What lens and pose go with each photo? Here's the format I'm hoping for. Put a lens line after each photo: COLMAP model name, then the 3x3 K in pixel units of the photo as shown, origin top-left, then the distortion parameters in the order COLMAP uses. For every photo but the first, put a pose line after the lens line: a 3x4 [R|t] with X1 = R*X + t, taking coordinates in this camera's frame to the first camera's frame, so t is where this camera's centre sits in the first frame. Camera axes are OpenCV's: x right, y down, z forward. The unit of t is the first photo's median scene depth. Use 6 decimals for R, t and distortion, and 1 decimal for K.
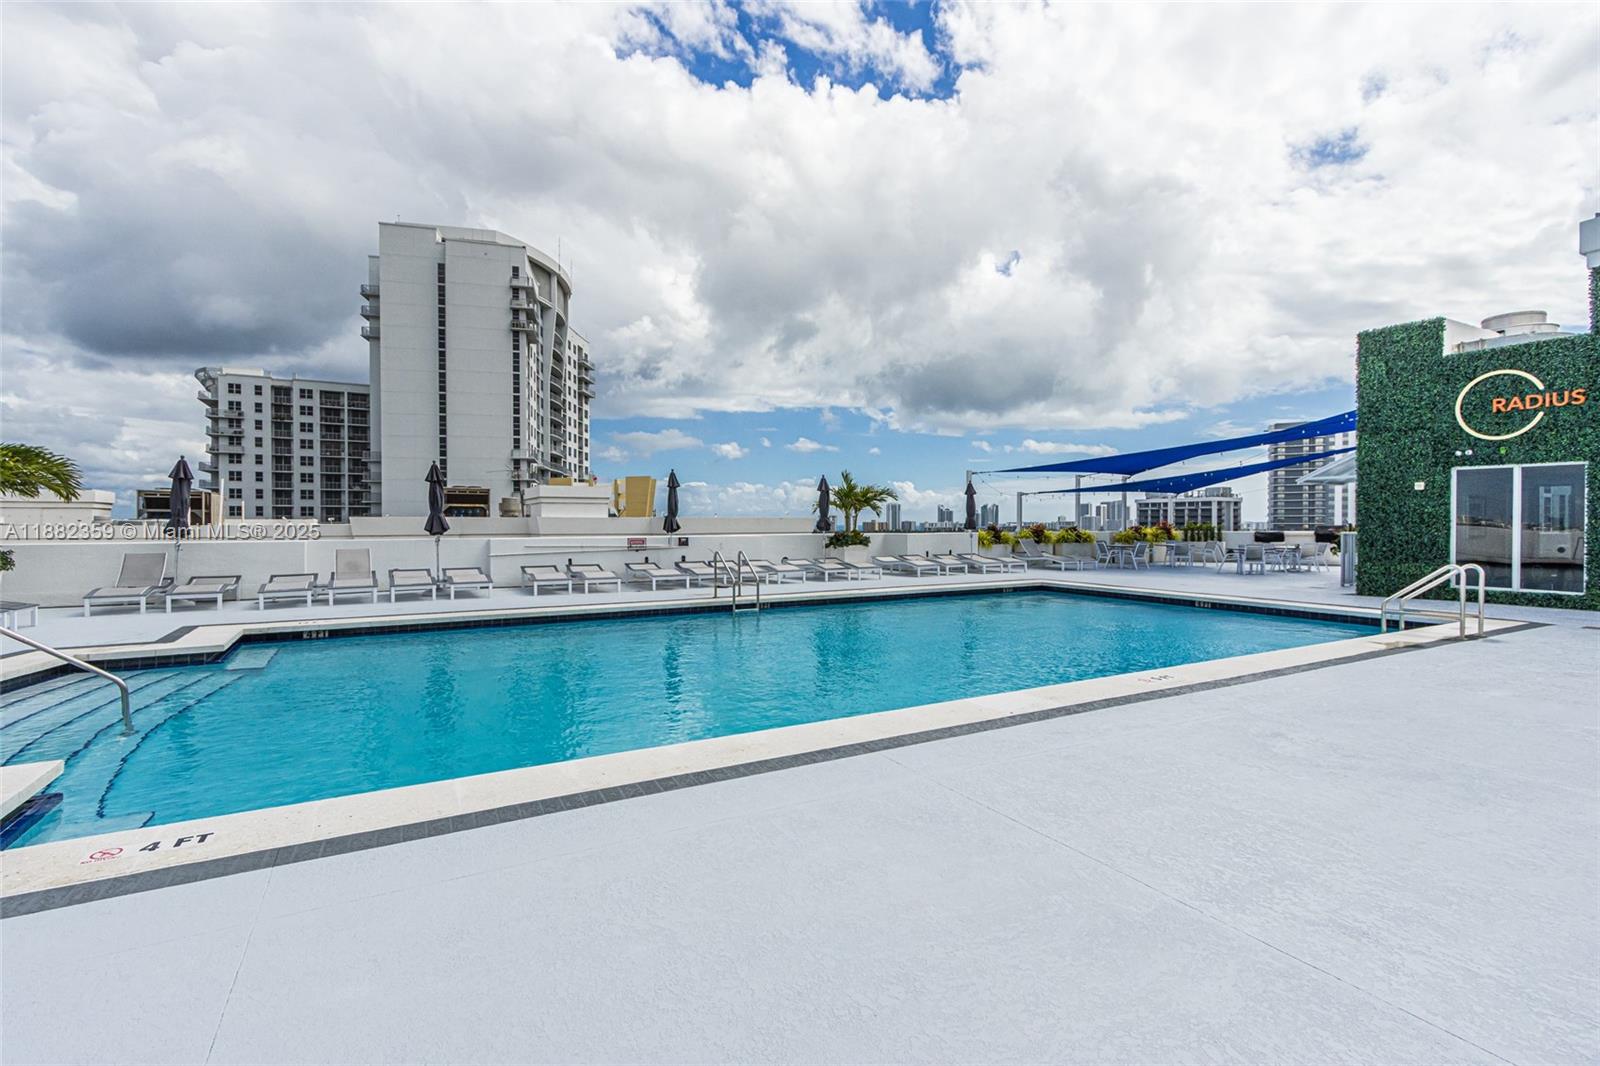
lens RADIAL K [[732.1, 0, 800.0], [0, 732.1, 533.0], [0, 0, 1]] dist [-0.001874, 0.000021]
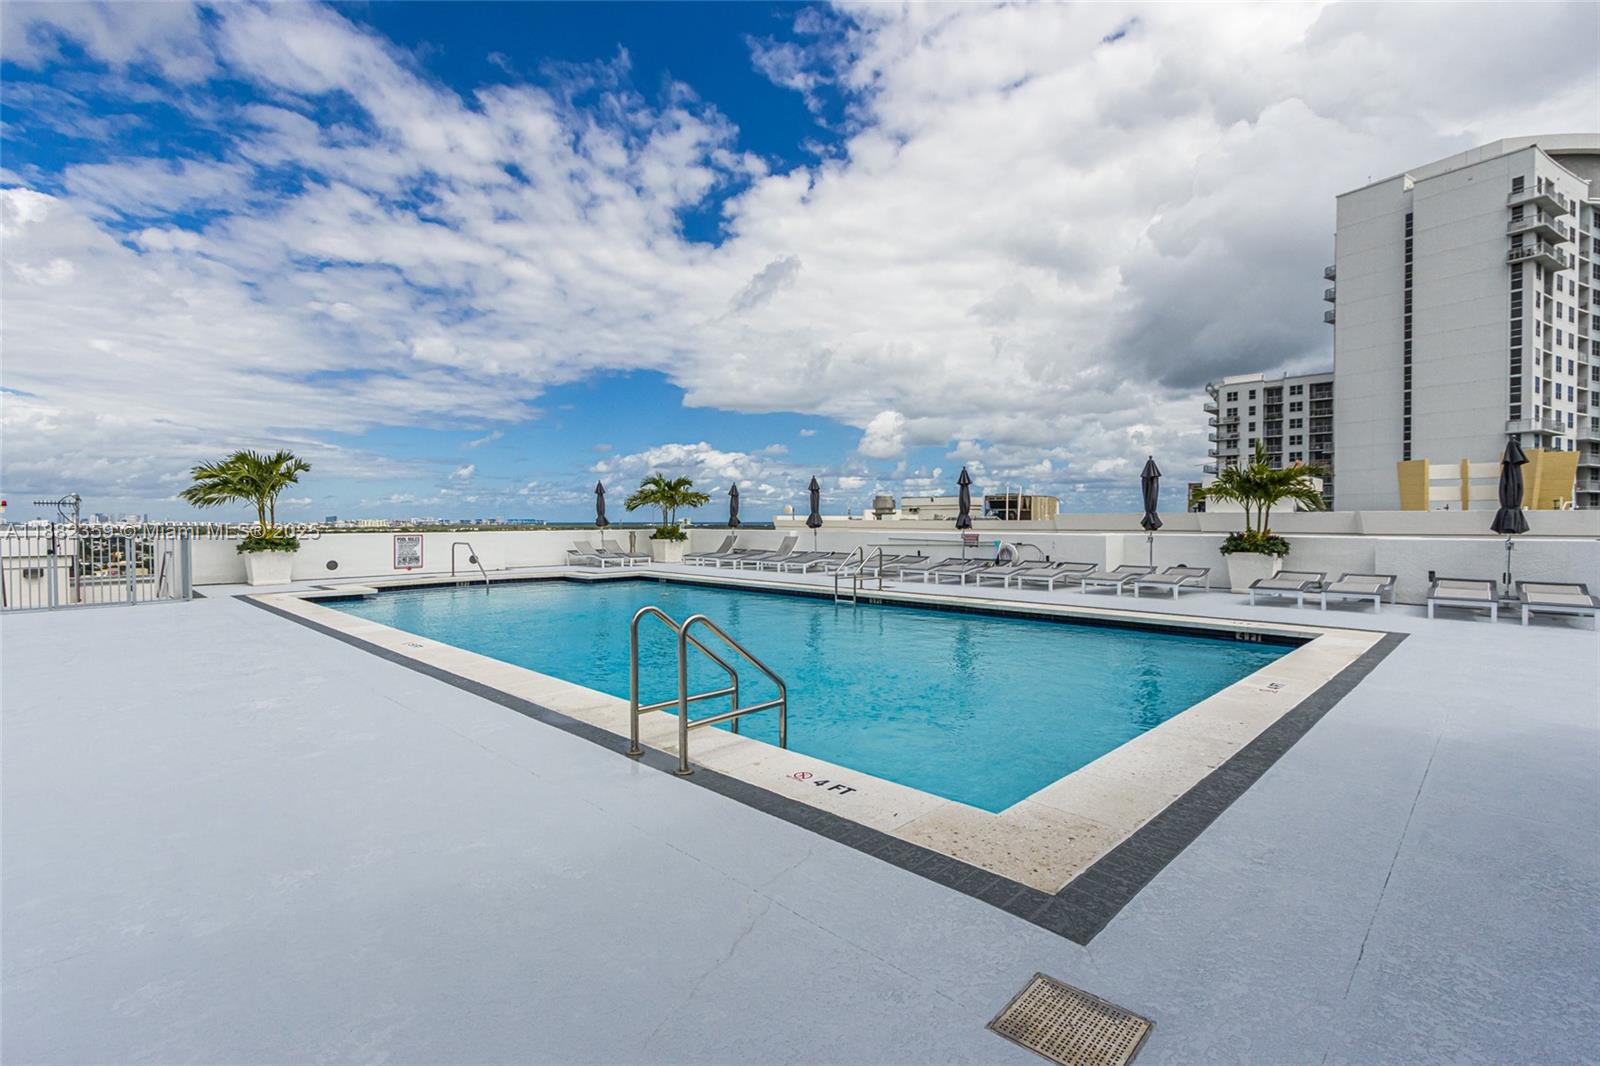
lens RADIAL K [[732.1, 0, 800.0], [0, 732.1, 533.0], [0, 0, 1]] dist [-0.001874, 0.000021]
pose [[0.296954, 0.015855, -0.954760, 0.085666], [-0.010260, 0.999857, 0.013412, -0.000865], [0.954837, 0.005813, 0.297074, 0.055716]]
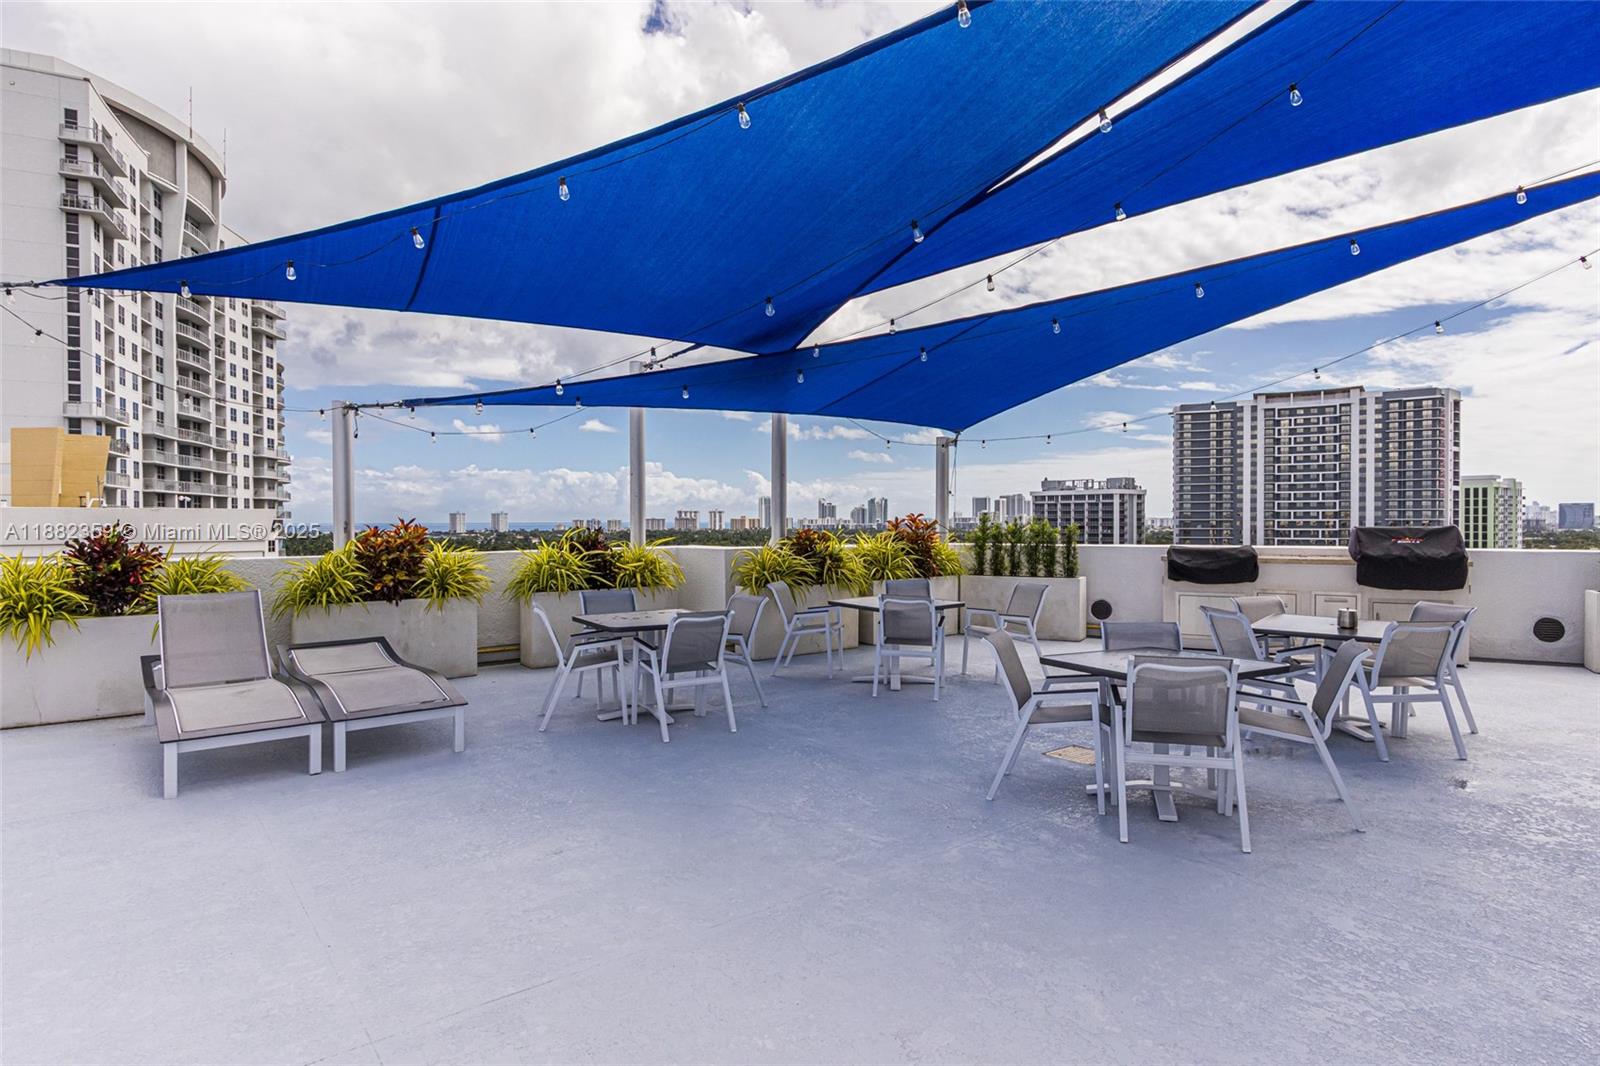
lens RADIAL K [[881.8, 0, 800.0], [0, 881.8, 533.0], [0, 0, 1]] dist [-0.002408, -0.001088]
pose [[0.985721, -0.003675, 0.168346, 0.071849], [0.003415, 0.999992, 0.001836, -0.001638], [-0.168352, -0.001235, 0.985726, 0.117201]]
